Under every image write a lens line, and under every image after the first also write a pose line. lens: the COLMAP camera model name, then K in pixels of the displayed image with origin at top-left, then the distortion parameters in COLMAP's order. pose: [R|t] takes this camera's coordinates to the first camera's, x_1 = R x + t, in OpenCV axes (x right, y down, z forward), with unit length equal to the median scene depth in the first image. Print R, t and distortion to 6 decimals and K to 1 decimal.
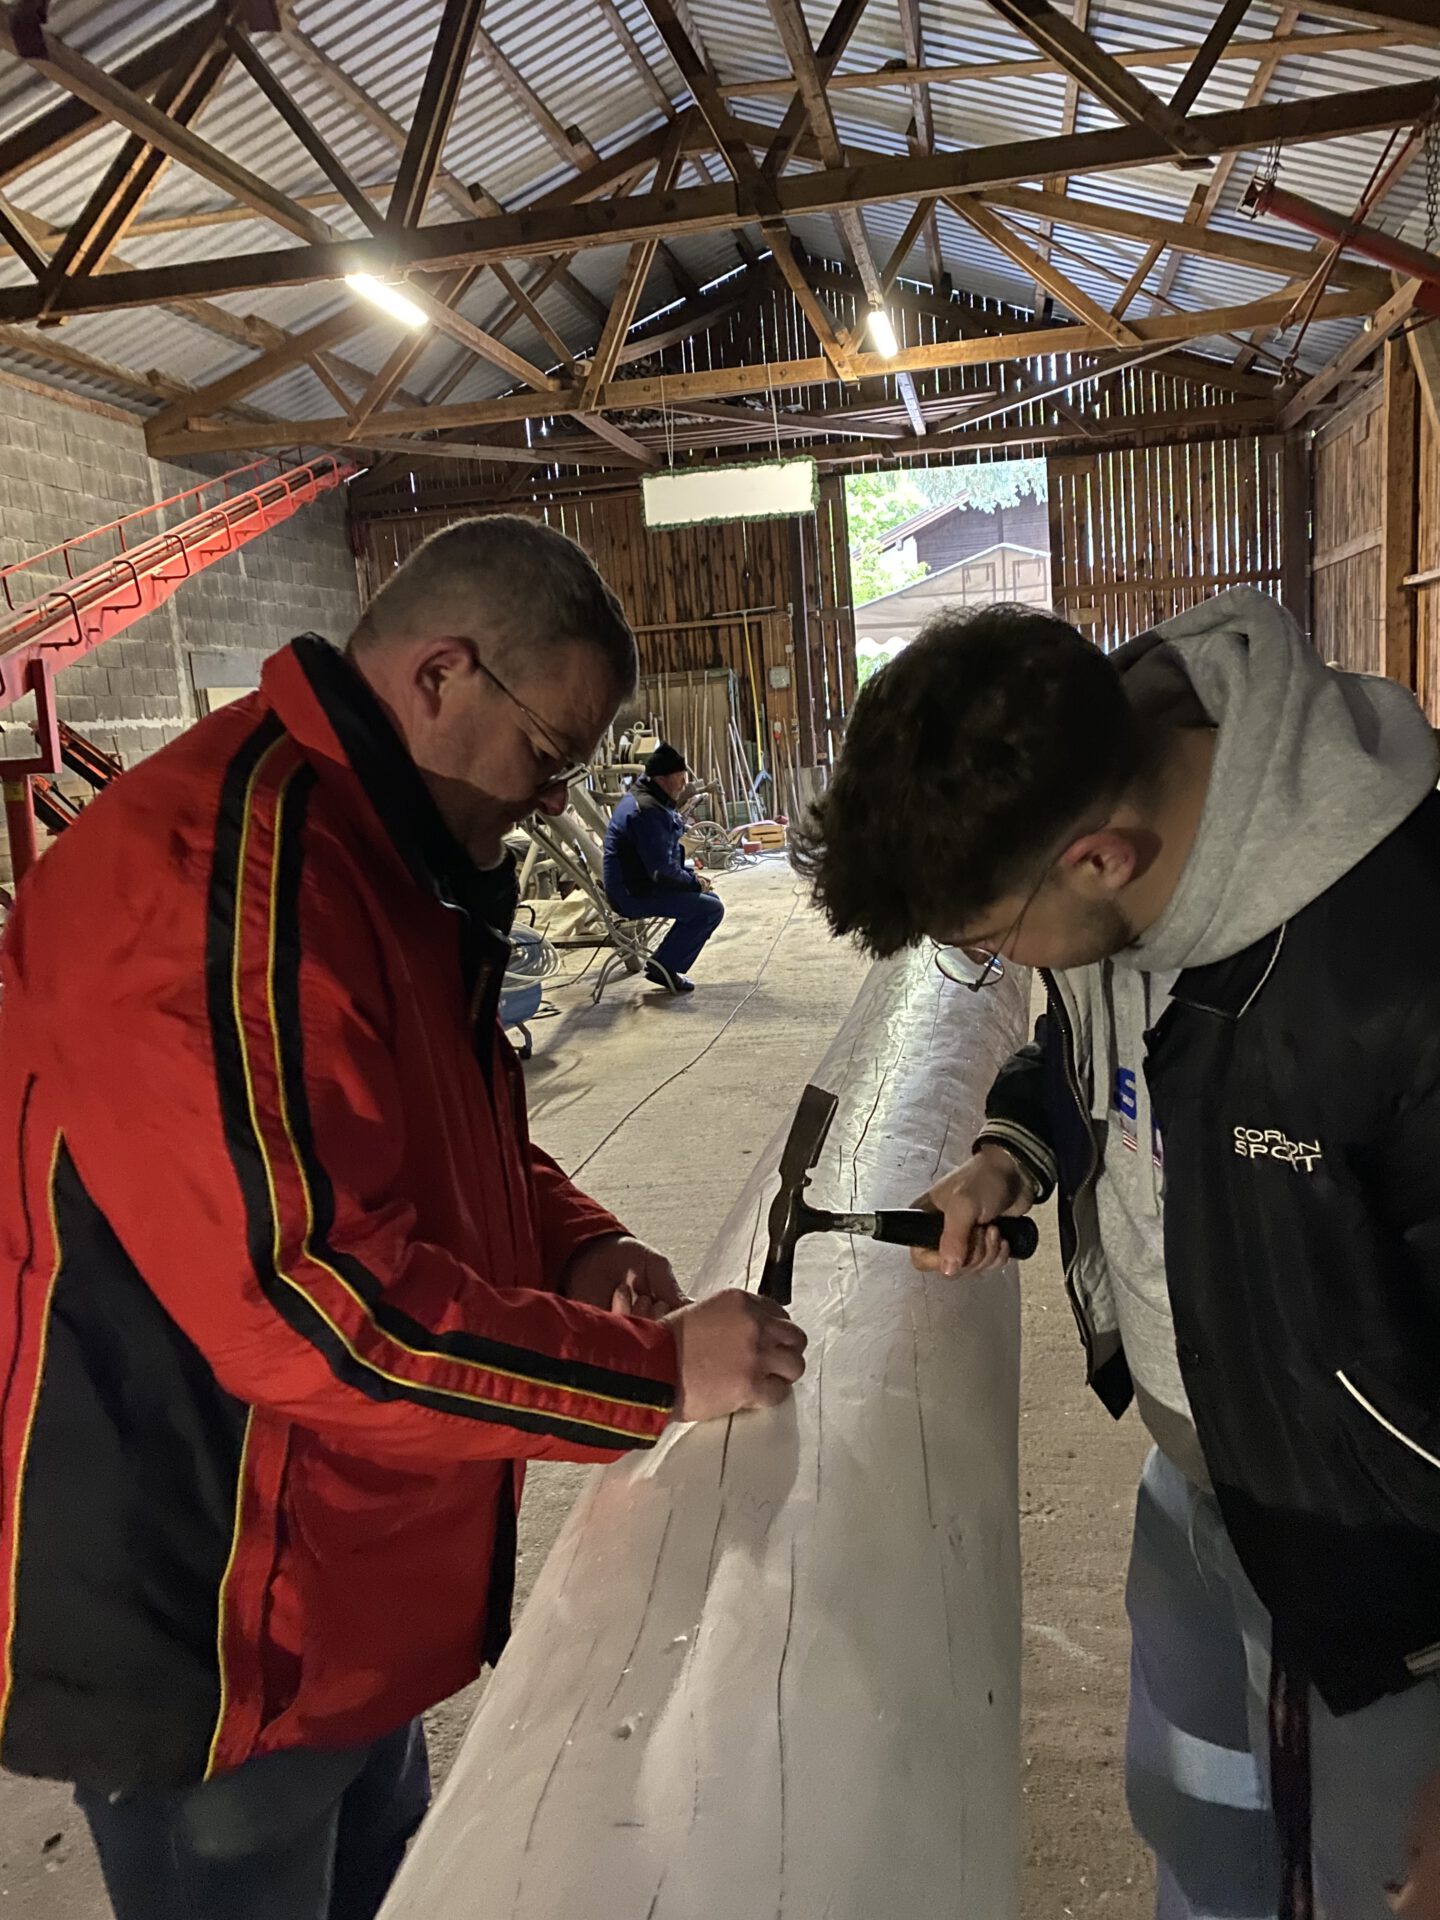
lens RADIAL K [[1417.8, 0, 720.0], [0, 1417.8, 960.0], [0, 0, 1]] dist [0.009834, -0.011181]
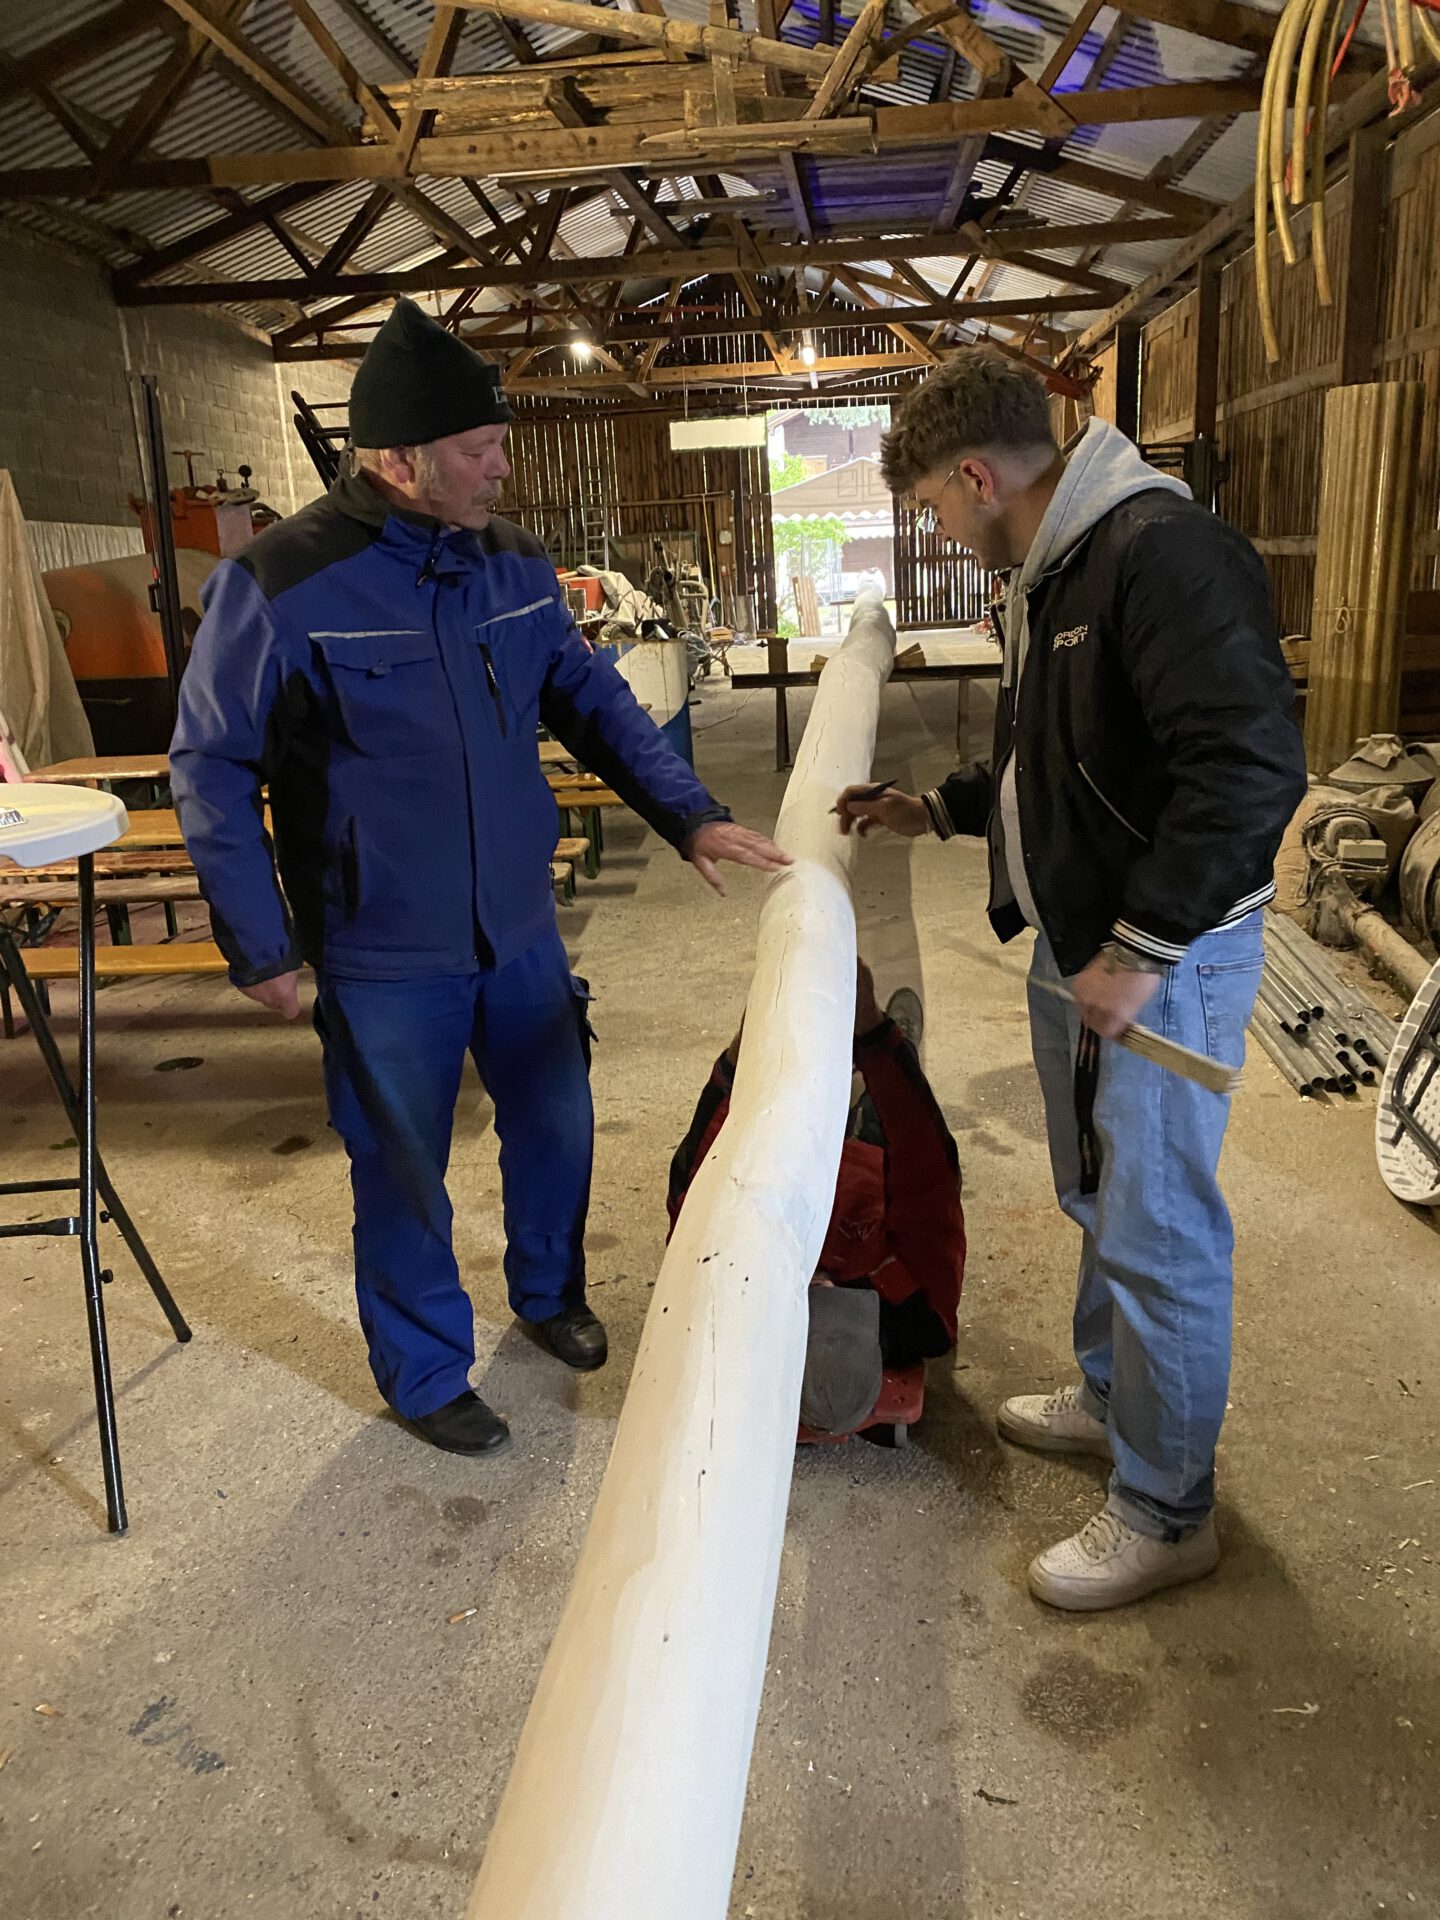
lens RADIAL K [[1417.8, 0, 720.0], [0, 1417.8, 960.0], [0, 0, 1]] dist [0.009834, -0.011181]
pose [[0.992825, -0.008430, 0.119276, -0.161089], [-0.003574, 0.994974, 0.100071, 0.117626], [-0.119520, -0.099780, 0.987805, -0.642579]]
